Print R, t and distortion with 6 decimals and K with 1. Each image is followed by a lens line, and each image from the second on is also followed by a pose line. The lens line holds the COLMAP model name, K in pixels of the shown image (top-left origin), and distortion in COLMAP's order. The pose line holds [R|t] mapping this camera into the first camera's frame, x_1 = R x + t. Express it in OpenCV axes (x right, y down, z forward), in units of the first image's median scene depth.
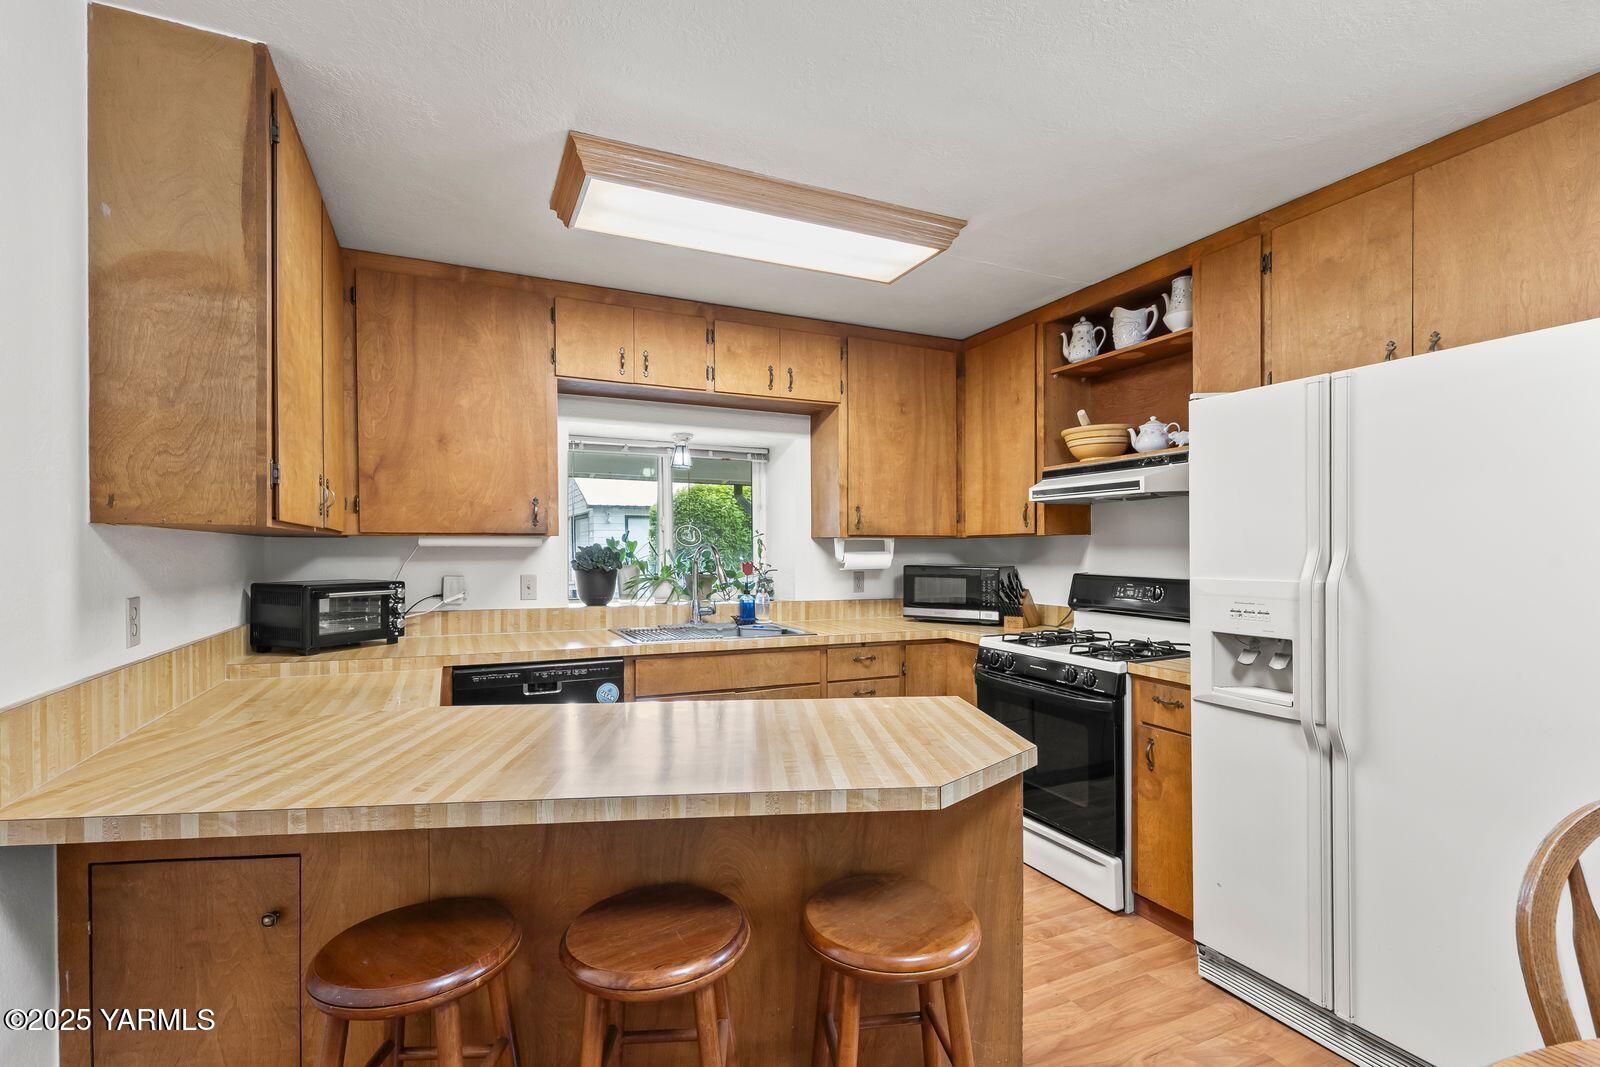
lens RADIAL K [[727.6, 0, 801.7], [0, 727.6, 561.6], [0, 0, 1]] dist [0.001829, -0.000269]
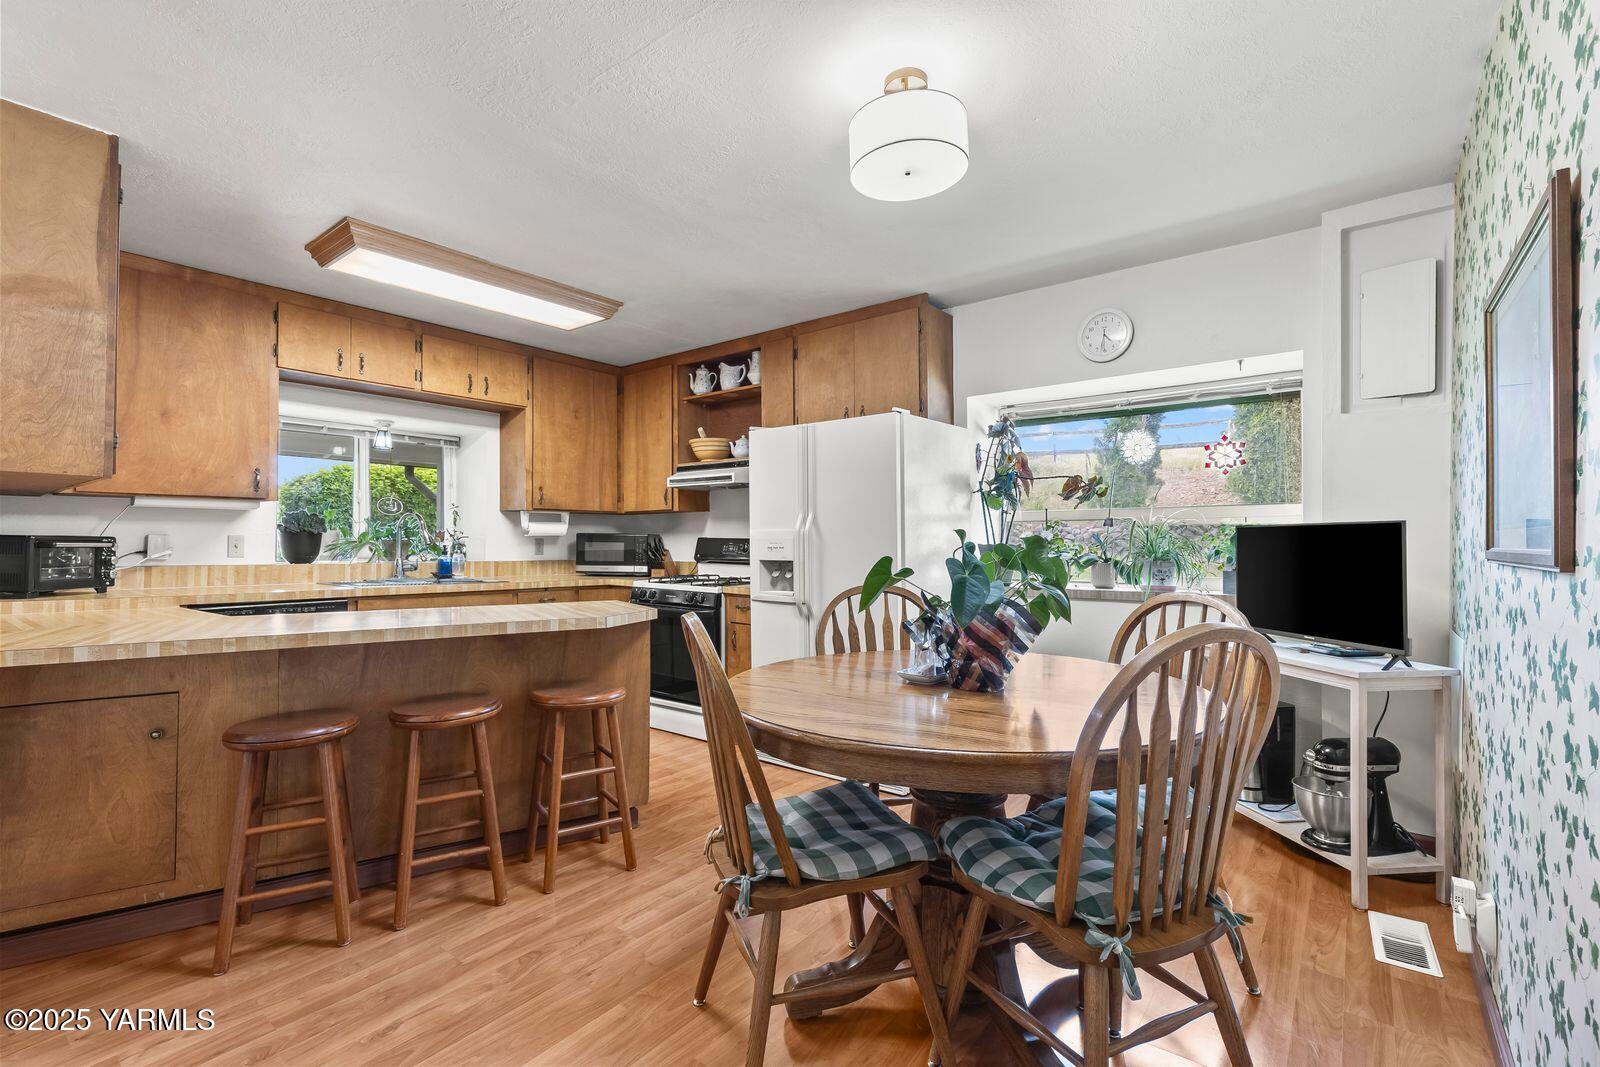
lens RADIAL K [[712.1, 0, 800.0], [0, 712.1, 533.5], [0, 0, 1]] dist [0.000996, 0.000157]
pose [[0.897440, 0.007361, 0.441074, -0.079716], [0.004658, 0.999647, -0.026161, 0.051010], [-0.441111, 0.025533, 0.897089, -0.408530]]
